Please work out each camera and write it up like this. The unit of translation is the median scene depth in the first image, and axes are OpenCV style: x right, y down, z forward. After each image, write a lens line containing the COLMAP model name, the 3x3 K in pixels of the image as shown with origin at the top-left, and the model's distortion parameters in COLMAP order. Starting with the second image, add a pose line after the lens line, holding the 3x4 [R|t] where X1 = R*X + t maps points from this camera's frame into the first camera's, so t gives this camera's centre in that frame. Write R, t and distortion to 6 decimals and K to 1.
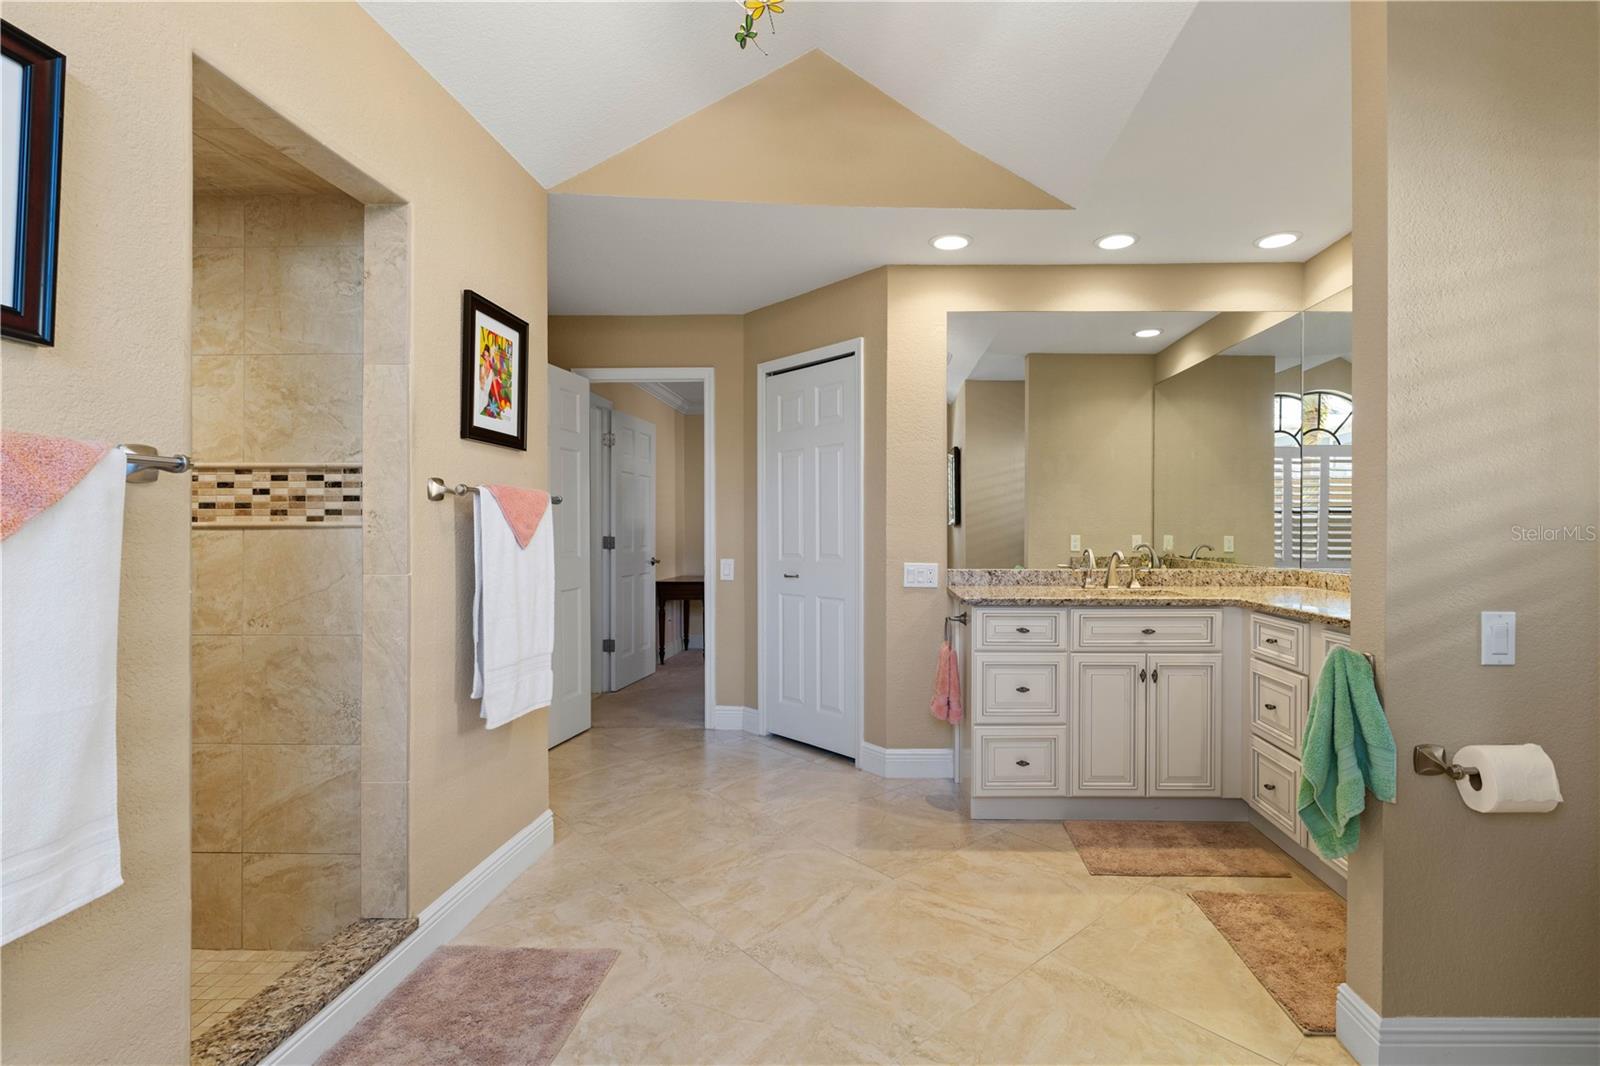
lens RADIAL K [[763.7, 0, 892.2], [0, 763.7, 536.5], [0, 0, 1]] dist [-0.001218, 0.000872]
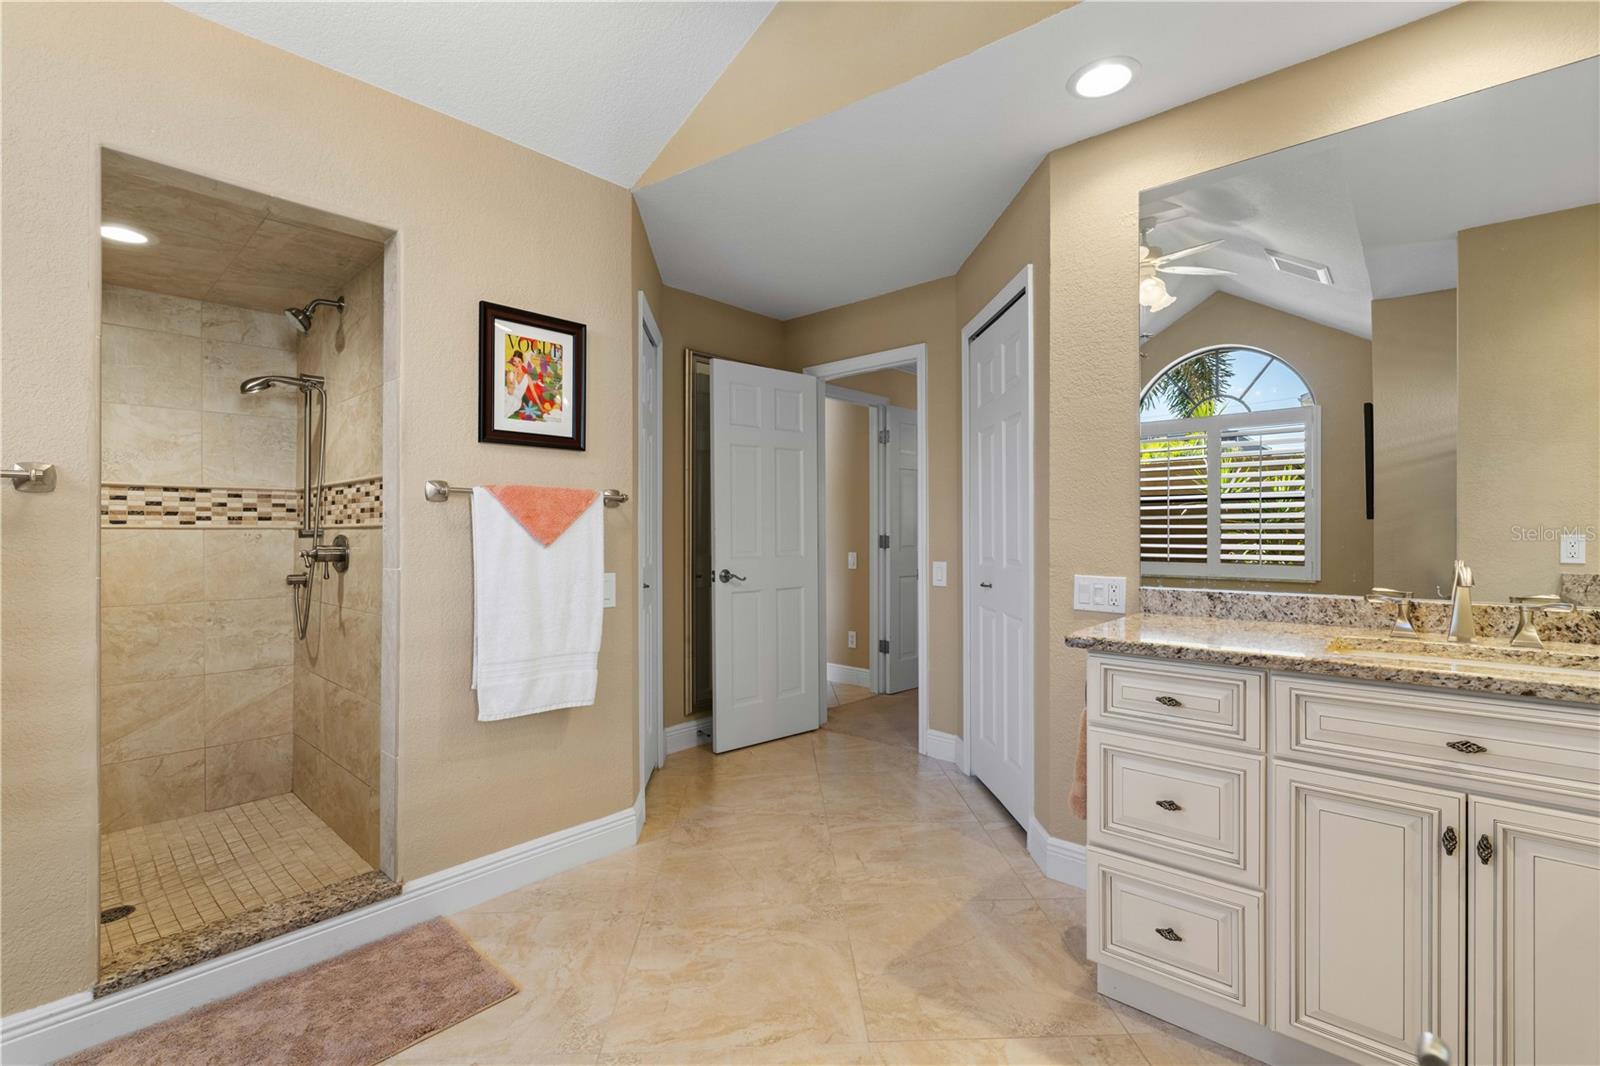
lens RADIAL K [[733.5, 0, 805.7], [0, 733.5, 534.4], [0, 0, 1]] dist [-0.002744, 0.000271]
pose [[0.736649, 0.001417, -0.676274, 0.340914], [-0.002890, 0.999995, -0.001052, -0.000561], [0.676269, 0.002729, 0.736650, 0.413054]]
